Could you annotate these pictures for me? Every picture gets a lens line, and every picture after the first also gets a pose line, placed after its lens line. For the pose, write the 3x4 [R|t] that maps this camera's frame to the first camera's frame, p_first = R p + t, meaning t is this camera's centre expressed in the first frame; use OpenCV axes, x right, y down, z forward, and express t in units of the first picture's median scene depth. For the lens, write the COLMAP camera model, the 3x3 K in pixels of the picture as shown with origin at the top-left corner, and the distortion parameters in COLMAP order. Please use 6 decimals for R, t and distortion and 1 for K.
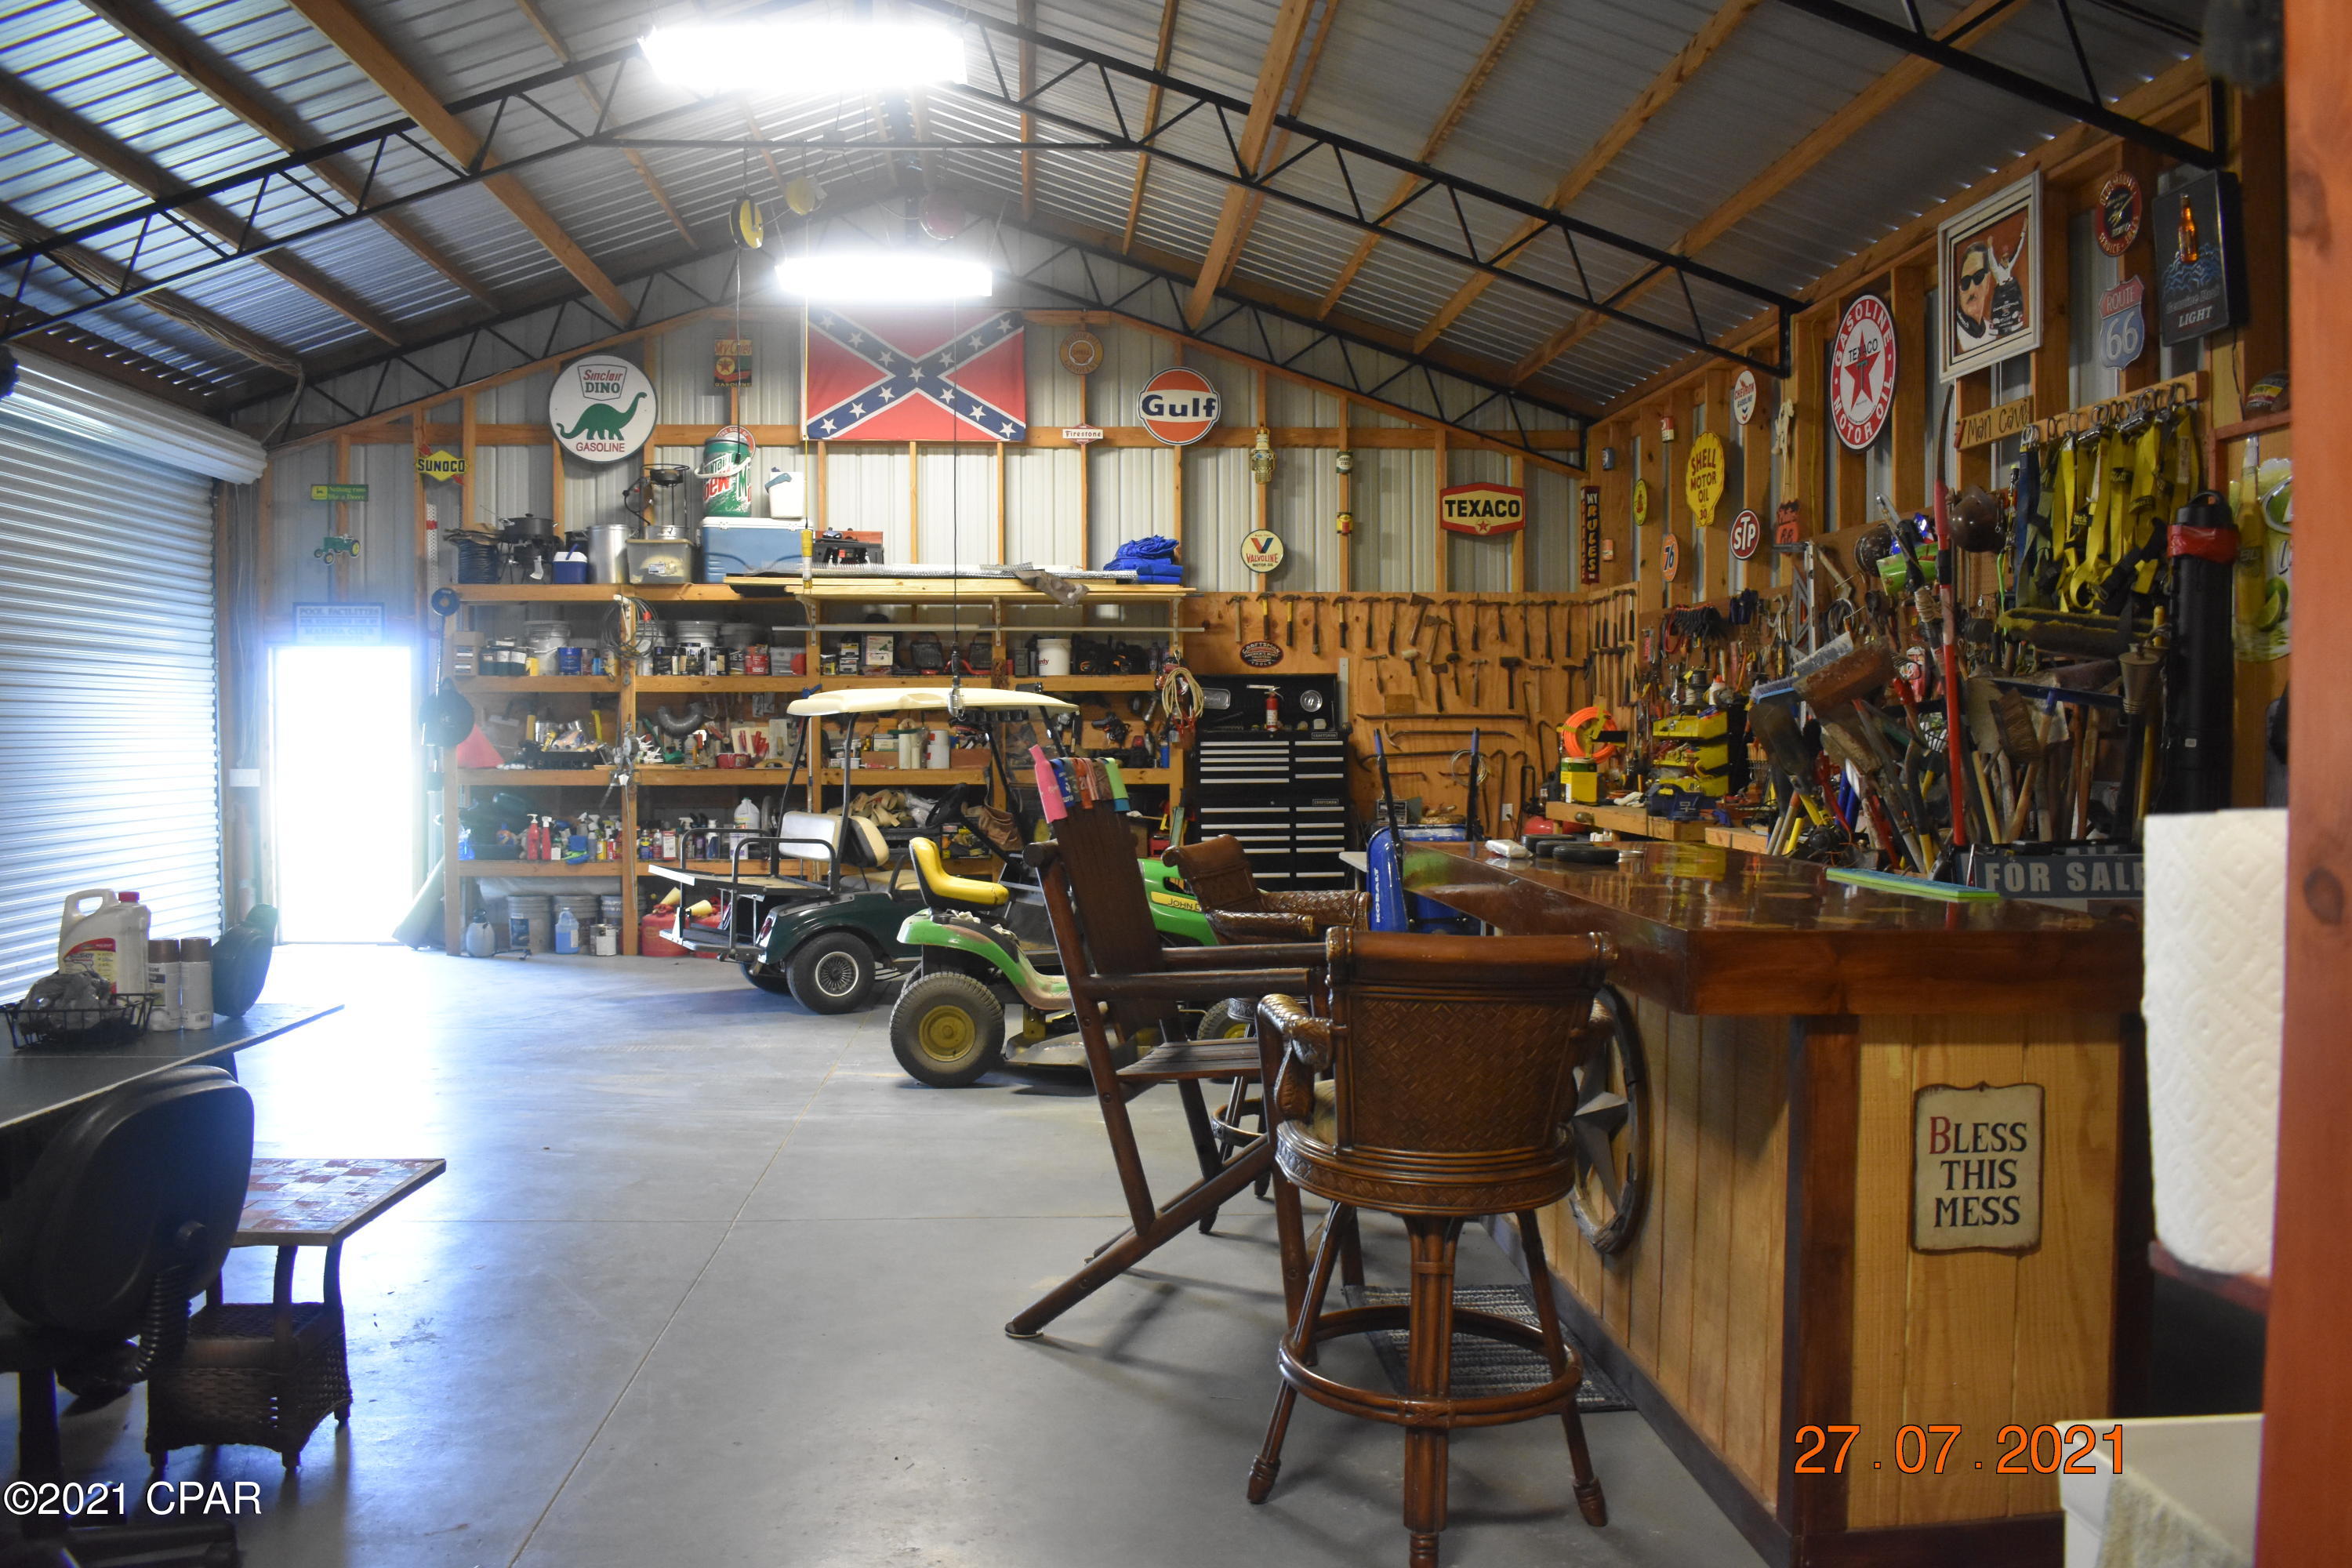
lens RADIAL K [[1852.5, 0, 1183.3], [0, 1852.5, 786.8], [0, 0, 1]] dist [-0.093706, 0.015019]
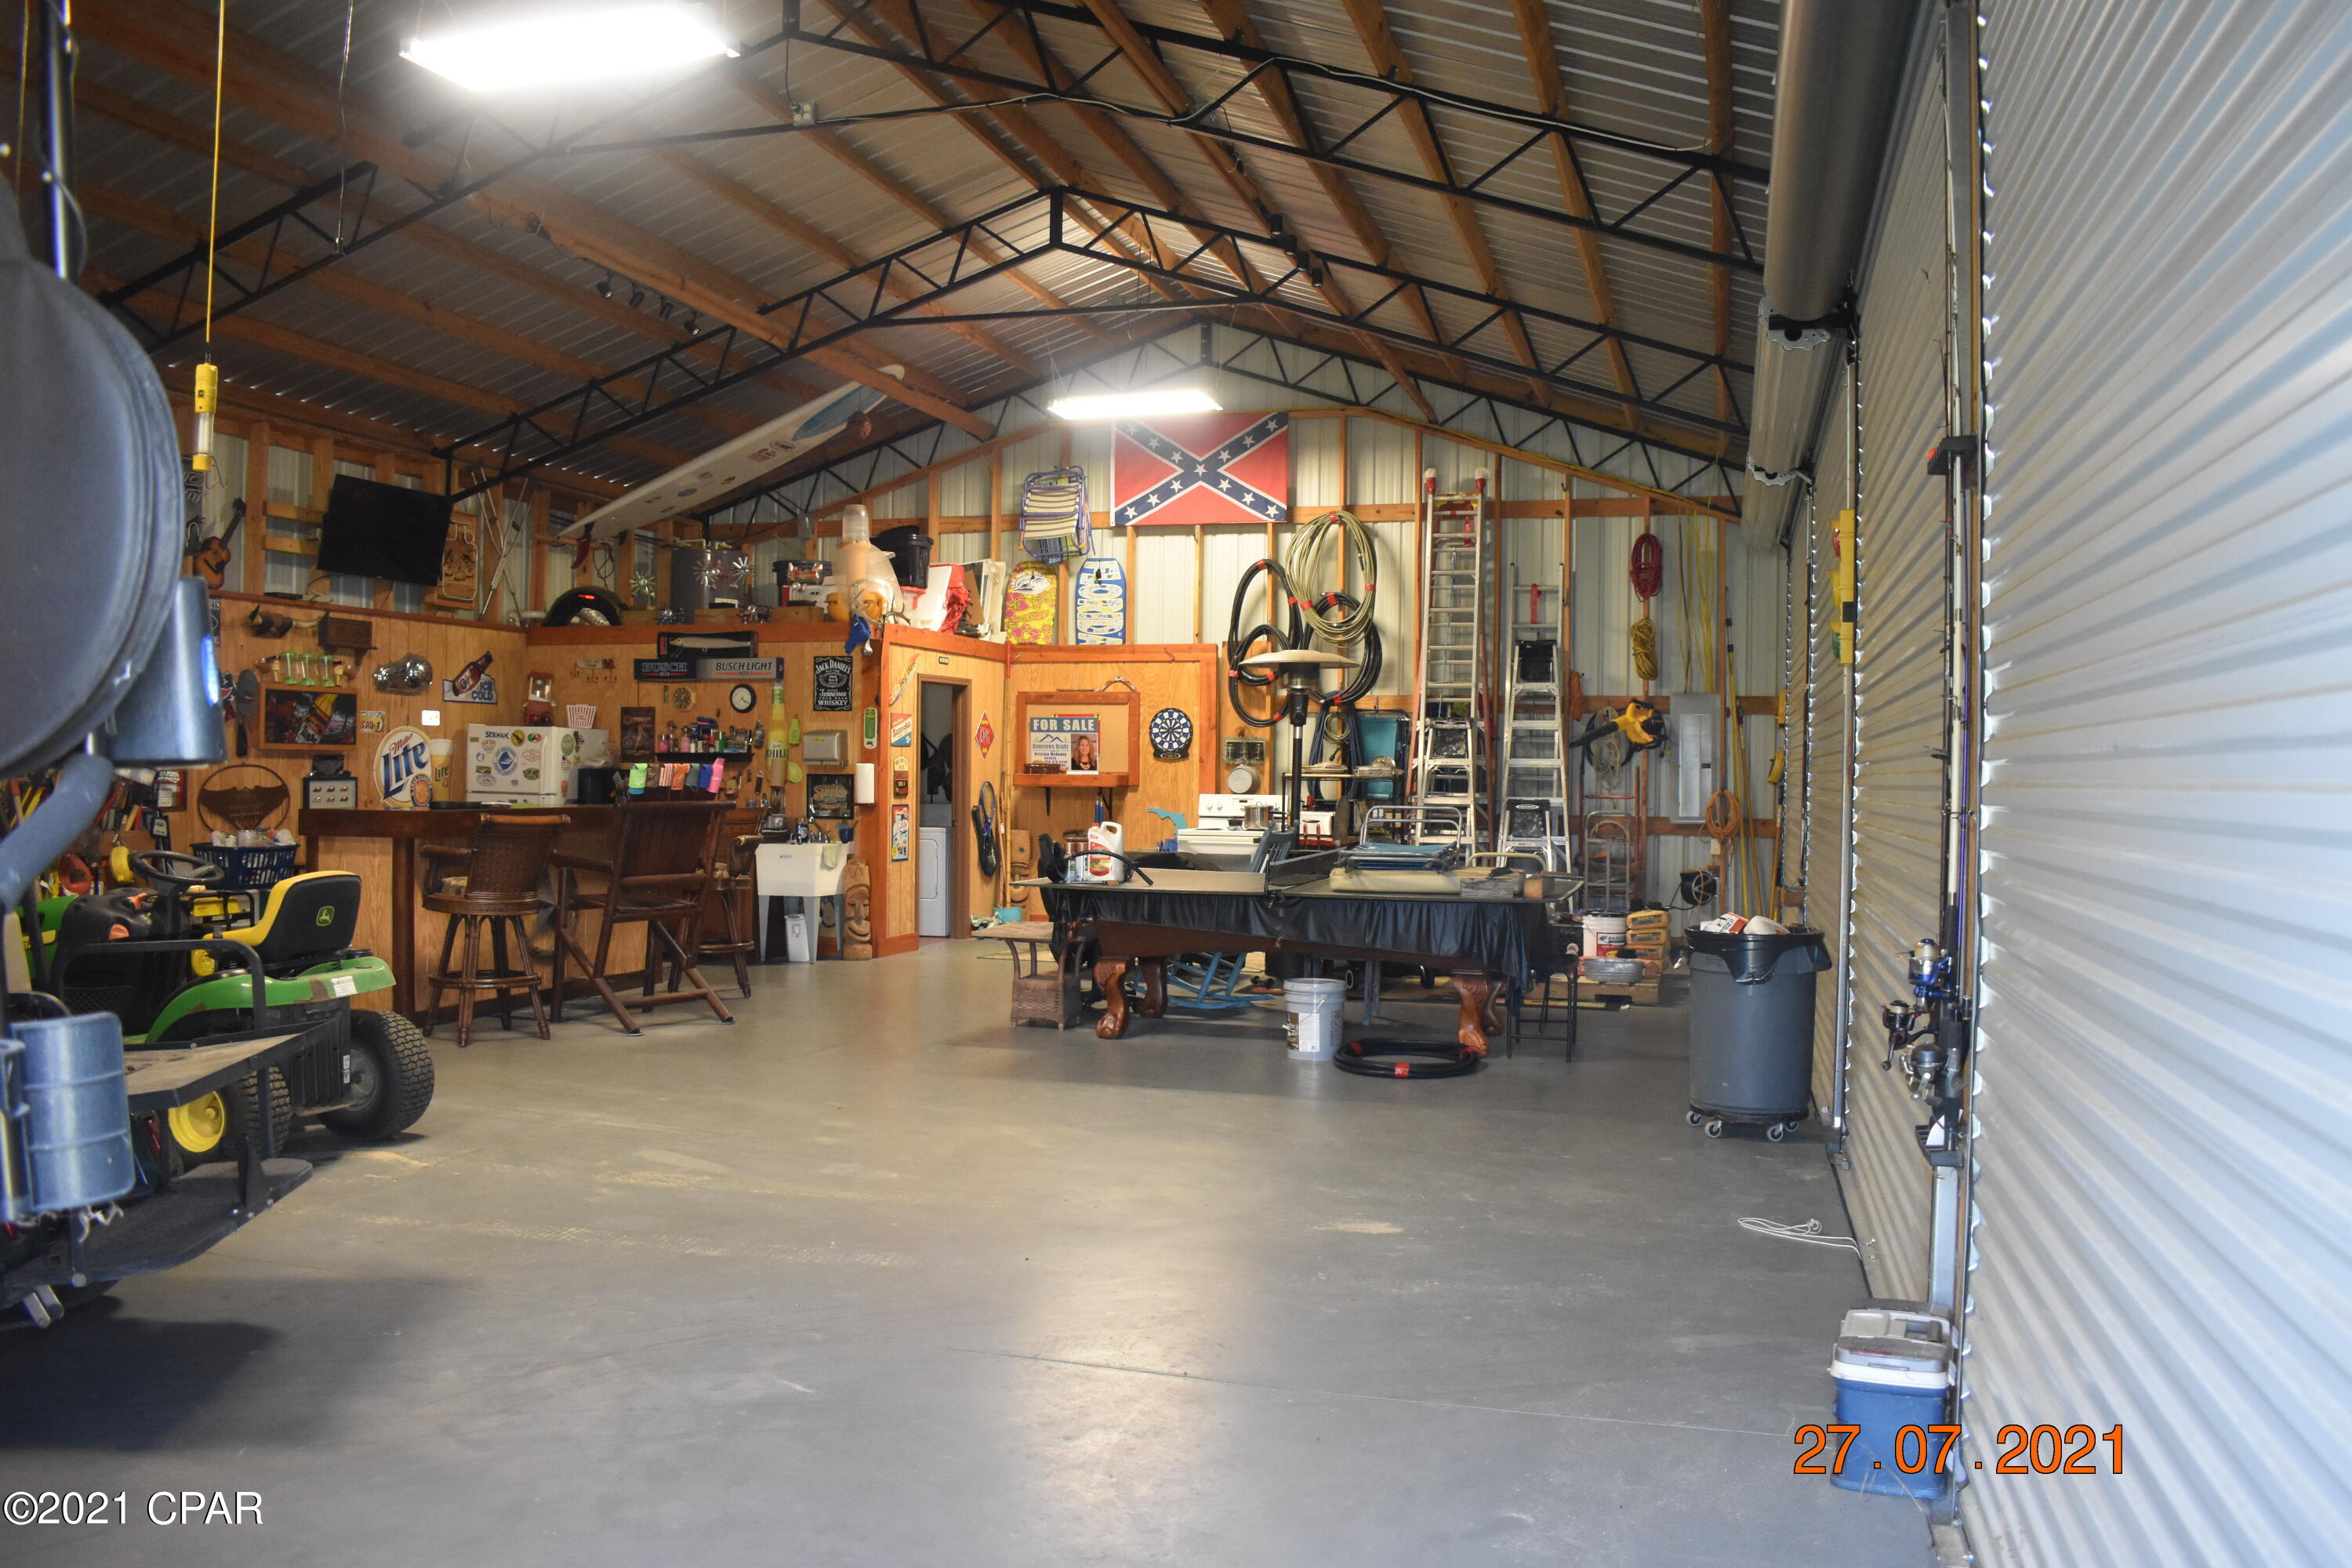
lens RADIAL K [[1852.5, 0, 1182.1], [0, 1852.5, 780.9], [0, 0, 1]] dist [-0.093706, 0.015019]
pose [[0.935147, 0.018051, -0.353799, 0.280859], [-0.027414, 0.999394, -0.021471, 0.009413], [0.353196, 0.029777, 0.935075, -0.144399]]
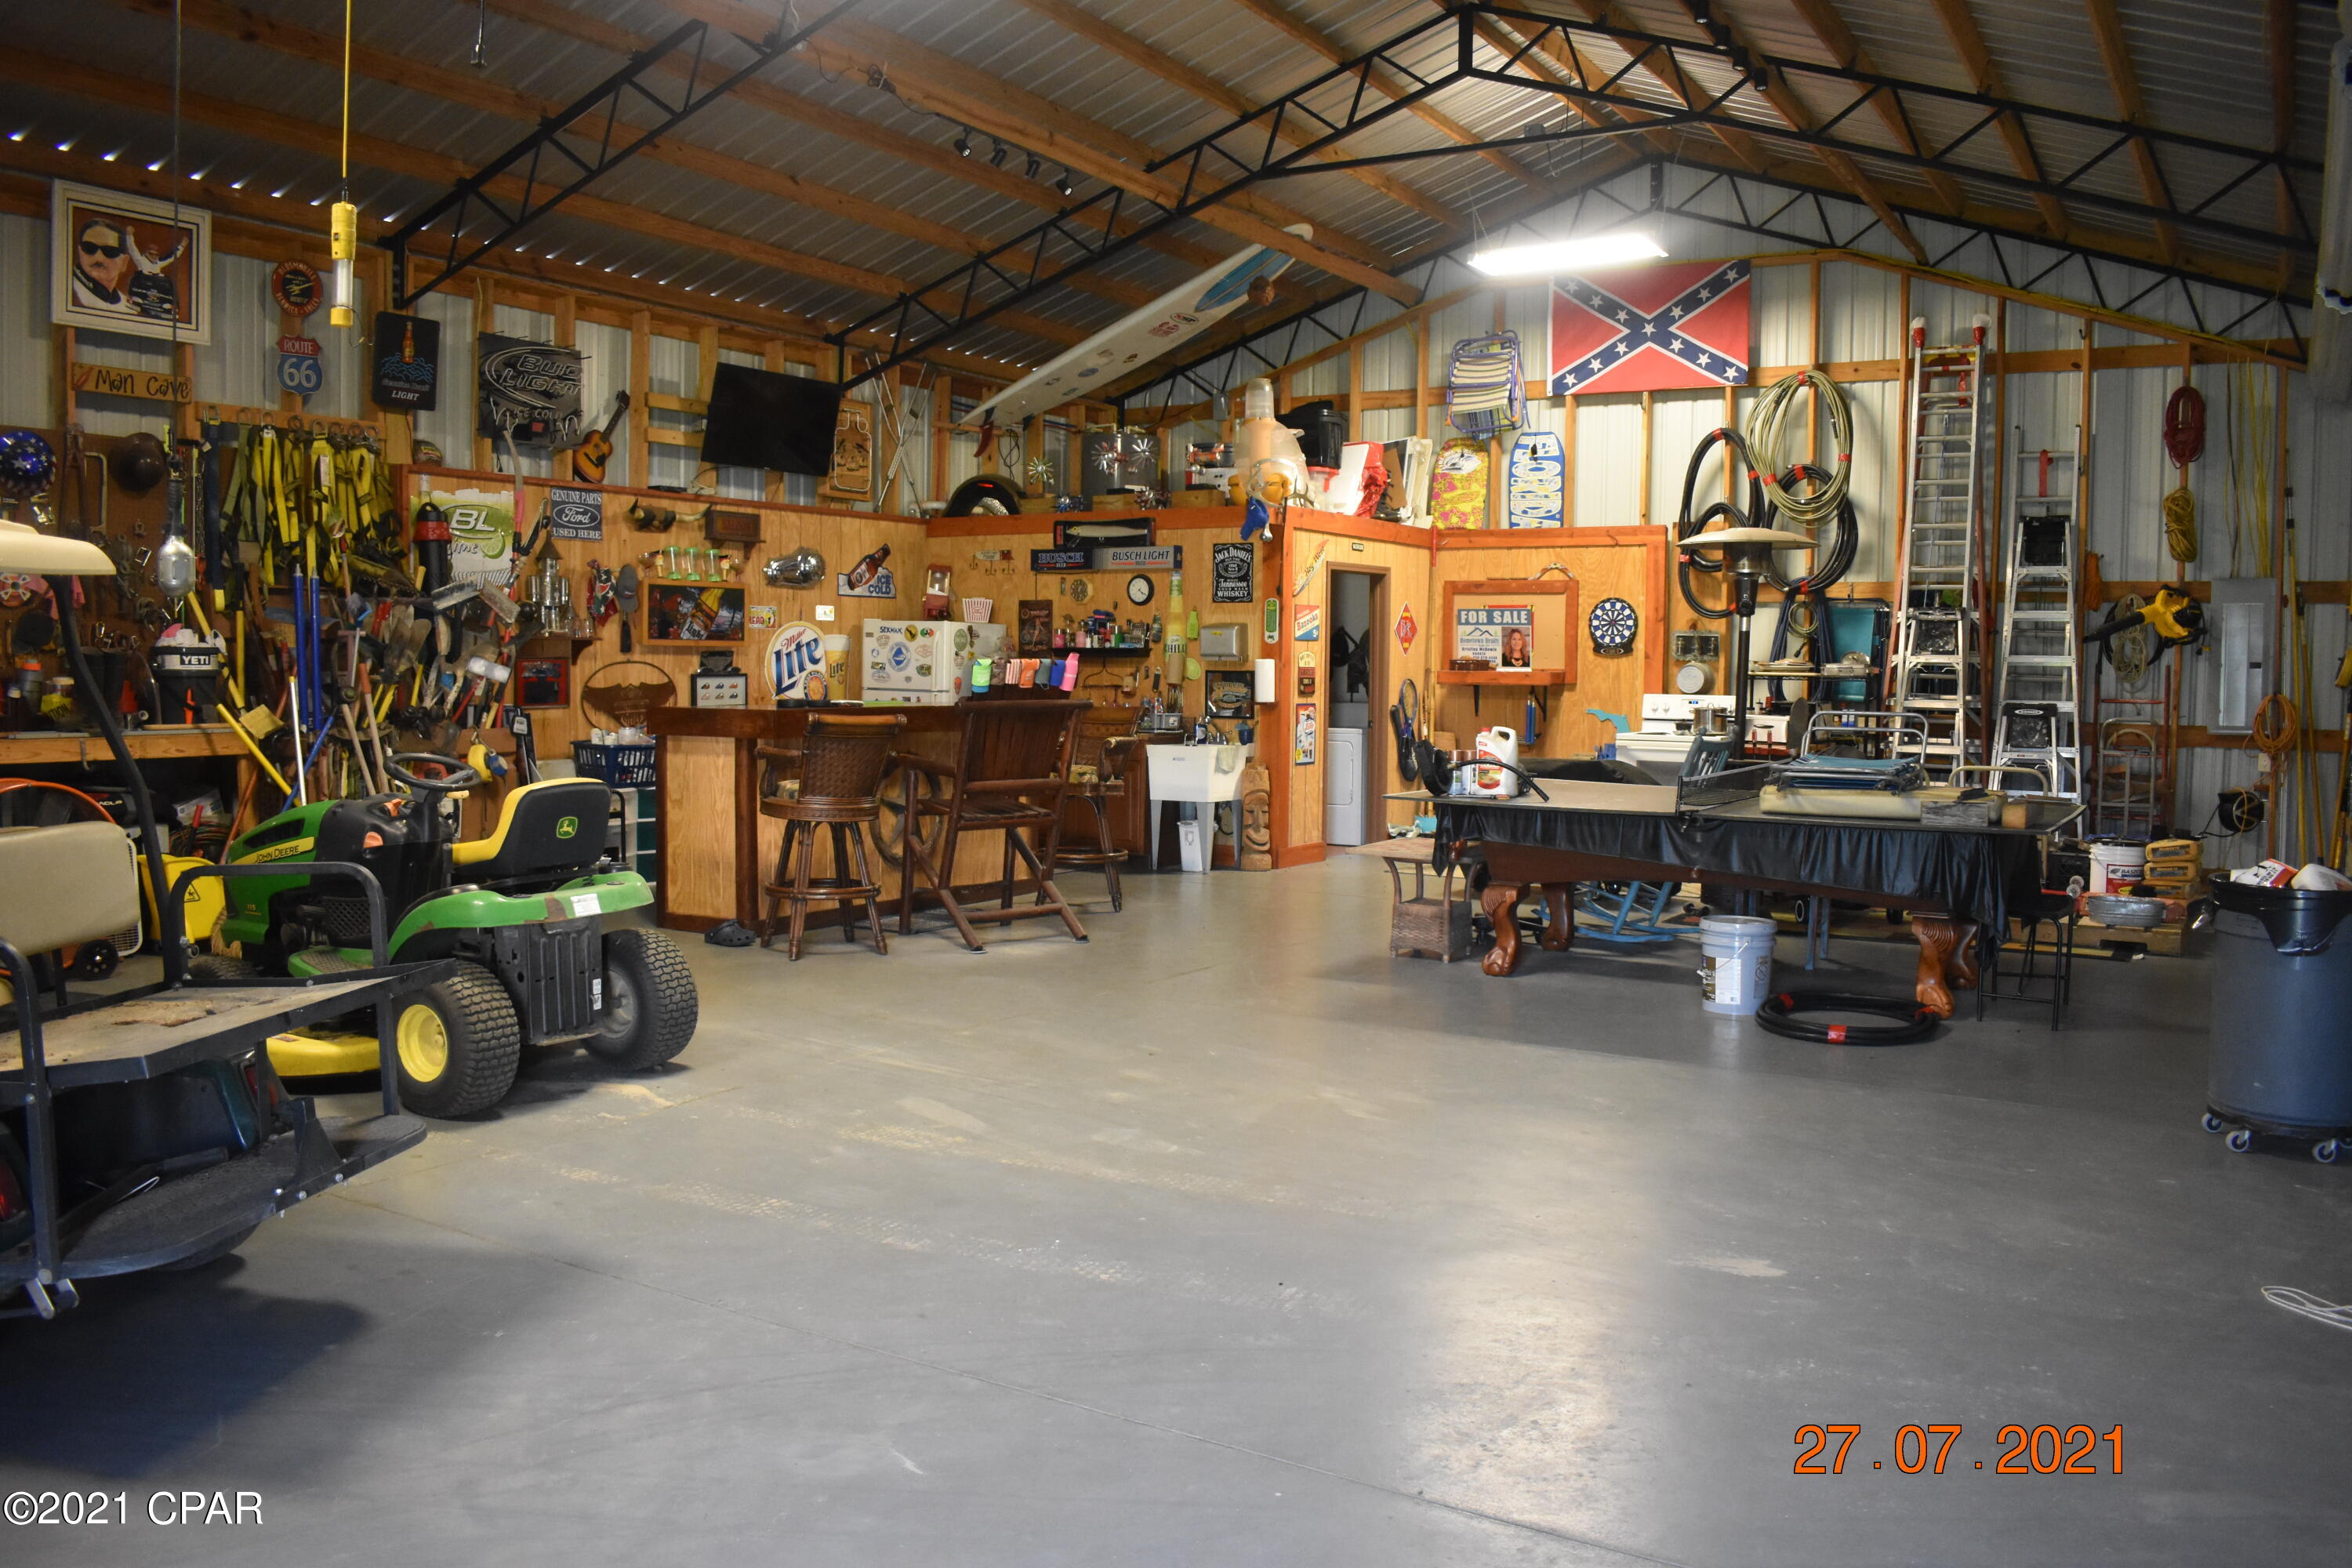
lens RADIAL K [[1852.5, 0, 1178.9], [0, 1852.5, 781.4], [0, 0, 1]] dist [-0.093706, 0.015019]
pose [[0.809226, 0.052792, -0.585121, 0.276345], [-0.034130, 0.998497, 0.042887, 0.005894], [0.586505, -0.014735, 0.809811, -0.040908]]
